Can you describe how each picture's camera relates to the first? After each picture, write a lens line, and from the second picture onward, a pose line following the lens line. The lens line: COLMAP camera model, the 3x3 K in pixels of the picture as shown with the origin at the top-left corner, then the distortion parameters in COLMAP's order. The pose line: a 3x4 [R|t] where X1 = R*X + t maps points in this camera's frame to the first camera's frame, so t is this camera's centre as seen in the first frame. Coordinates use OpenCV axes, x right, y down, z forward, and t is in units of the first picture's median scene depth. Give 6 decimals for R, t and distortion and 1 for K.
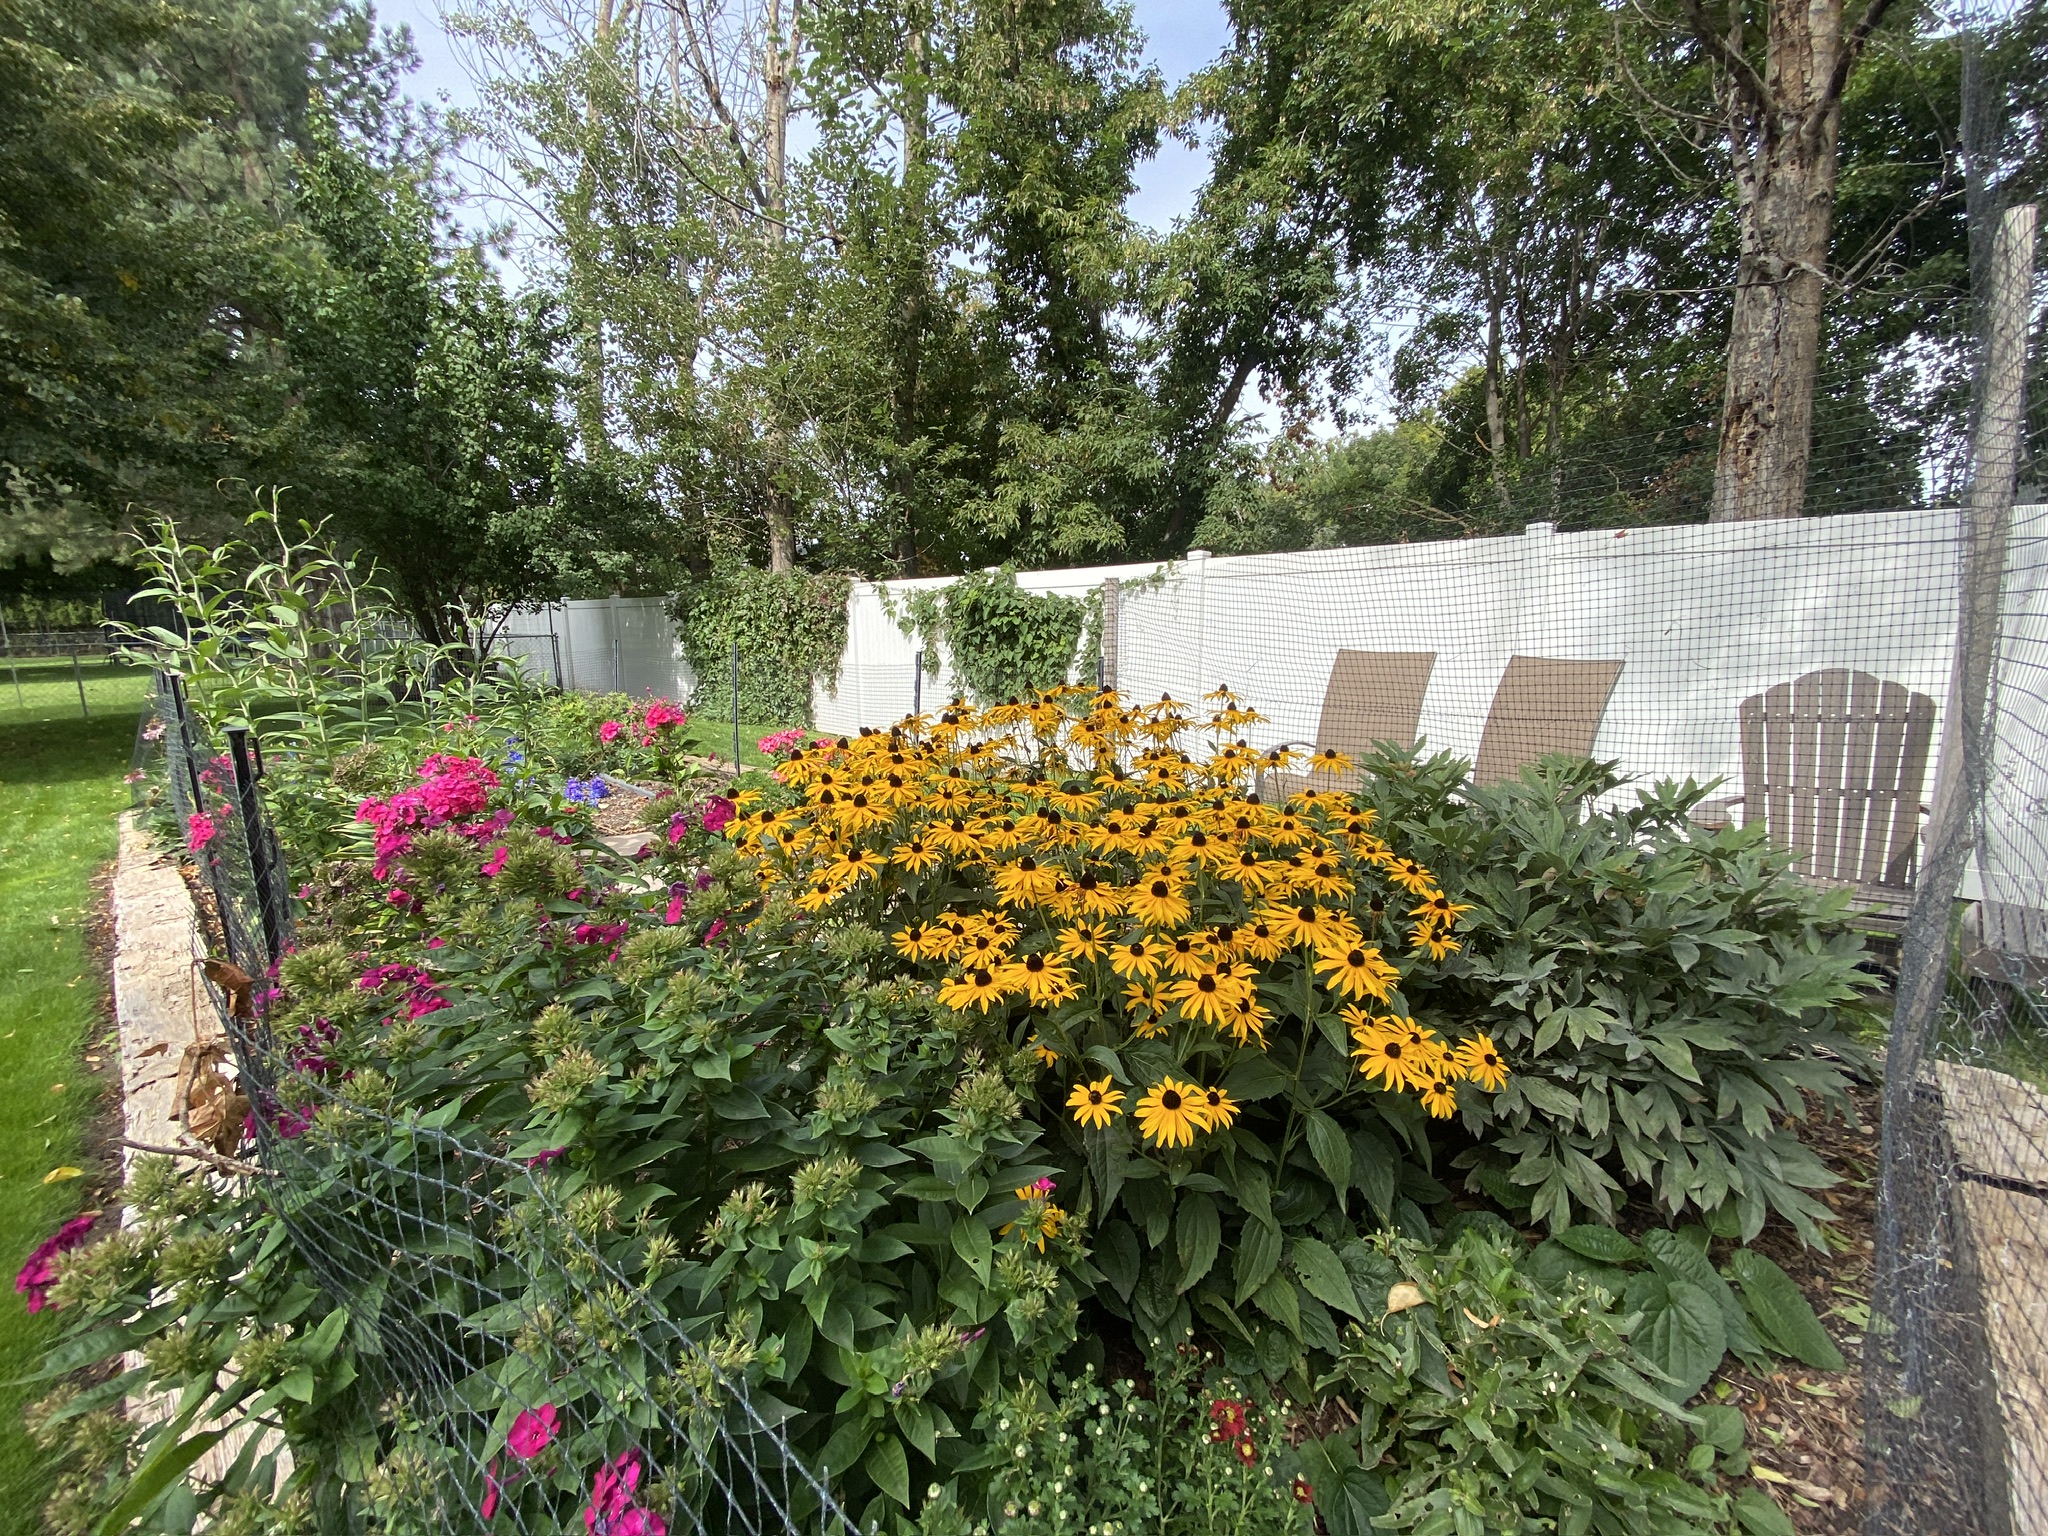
lens RADIAL K [[822.2, 0, 1029.0], [0, 822.2, 766.9], [0, 0, 1]] dist [0.027158, -0.024460]
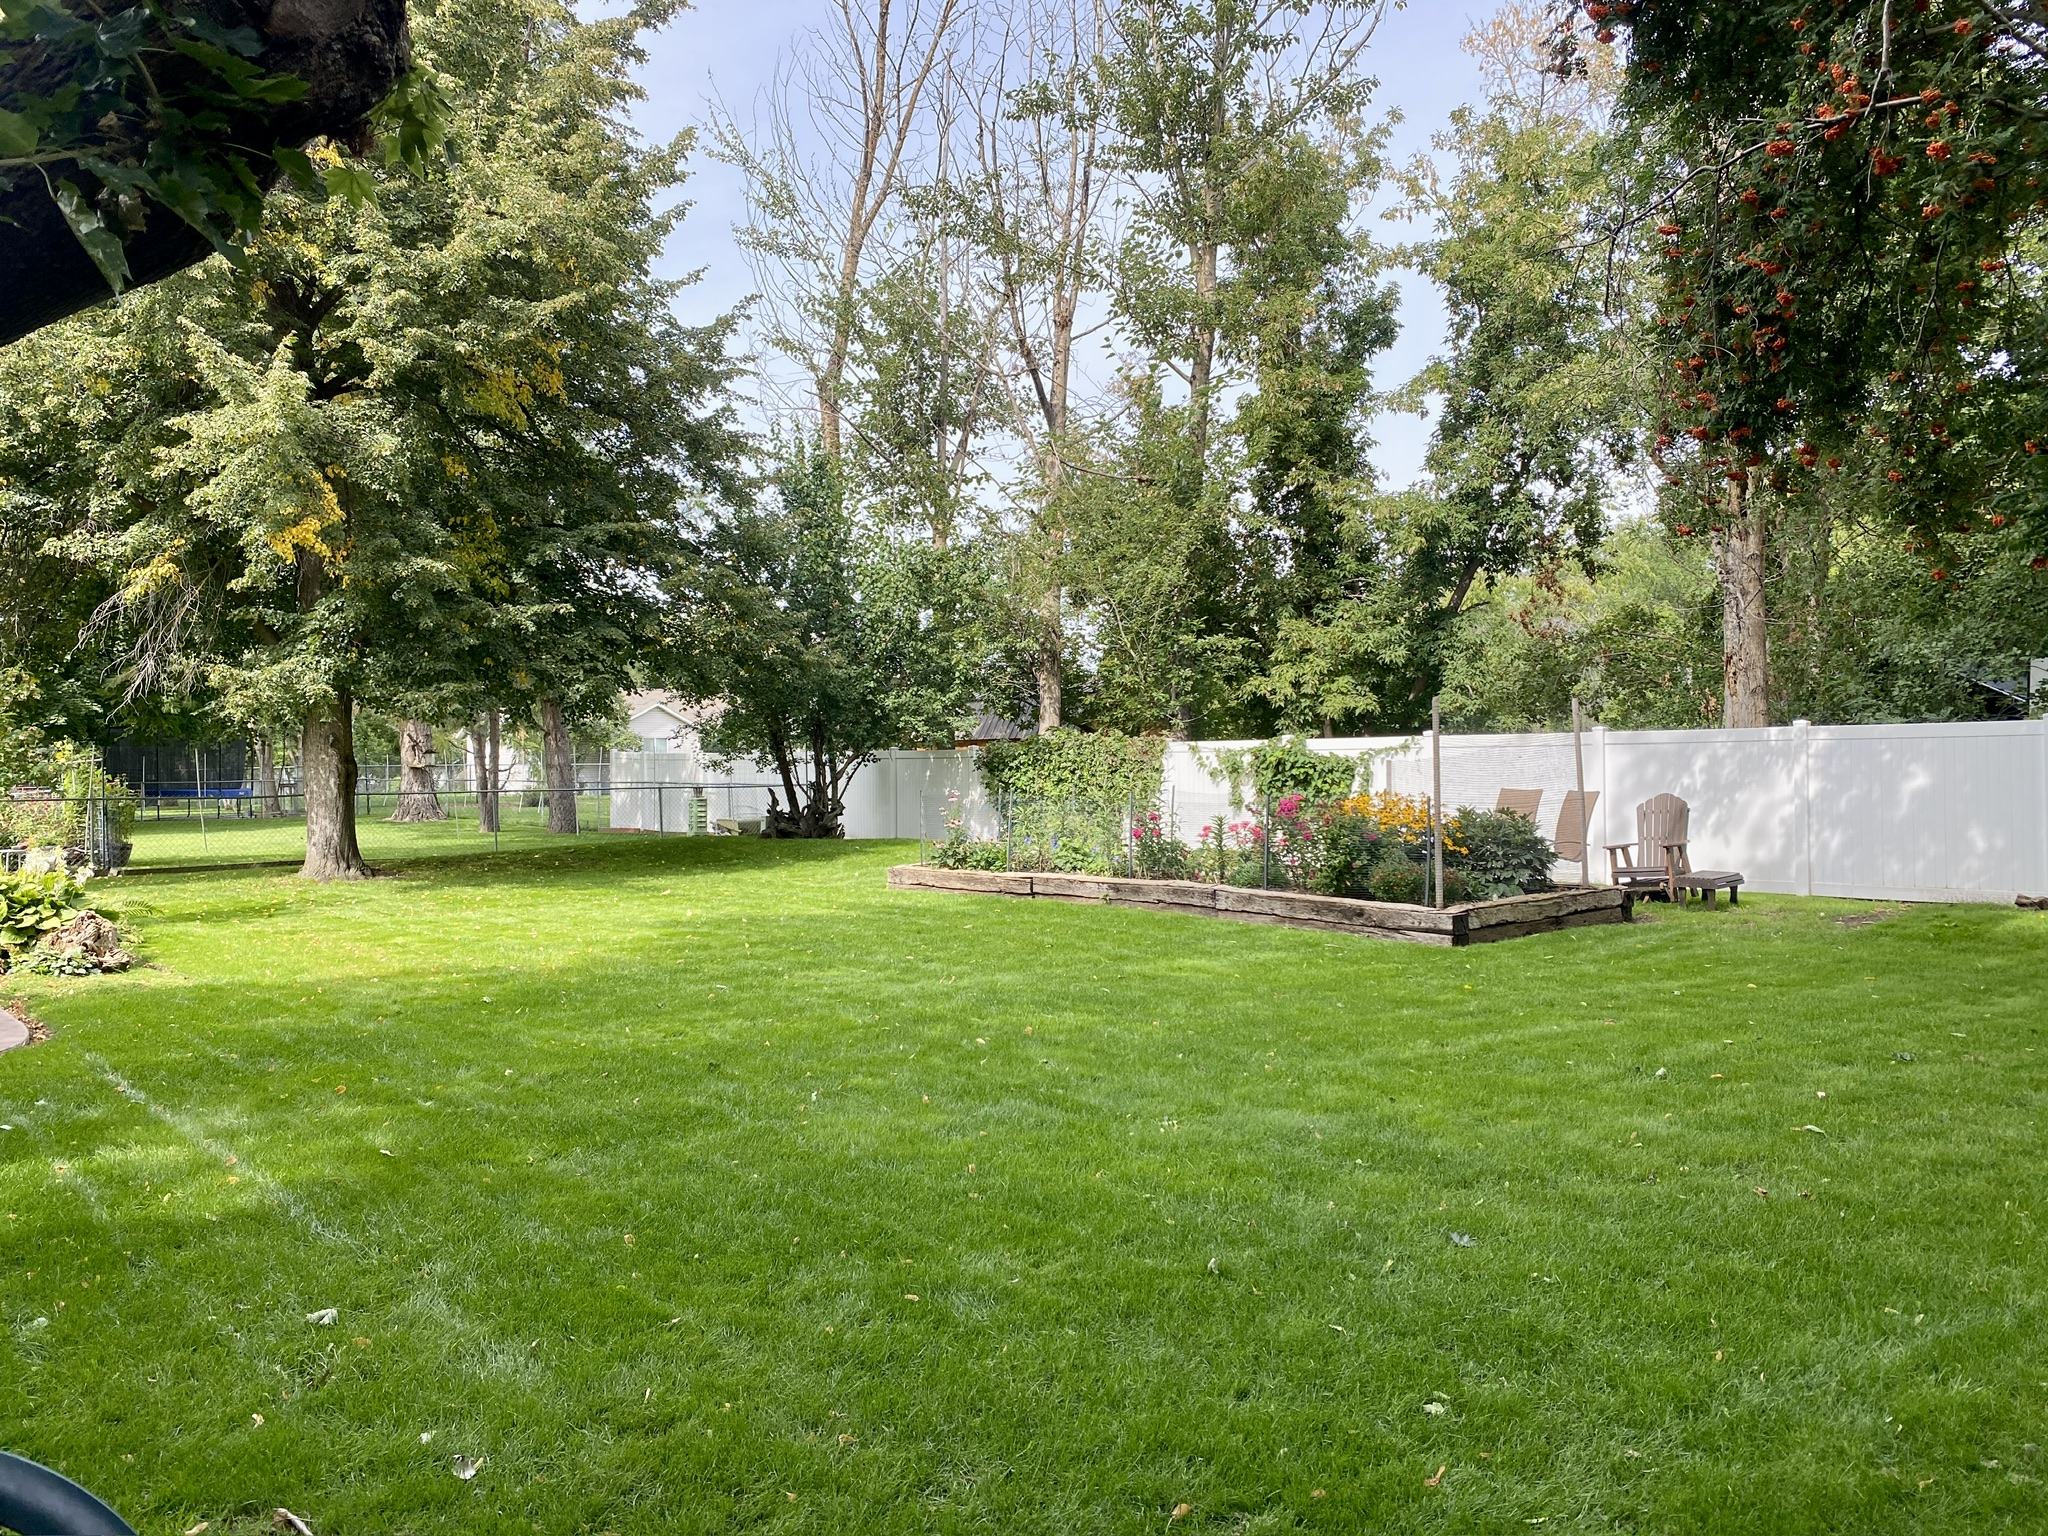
lens RADIAL K [[1547.7, 0, 1024.0], [0, 1547.7, 768.0], [0, 0, 1]] dist [0.069058, -0.124391]
pose [[0.995690, -0.004581, -0.092631, -0.216015], [-0.011259, 0.985423, -0.169750, 0.240524], [0.092058, 0.170061, 0.981124, -1.449682]]
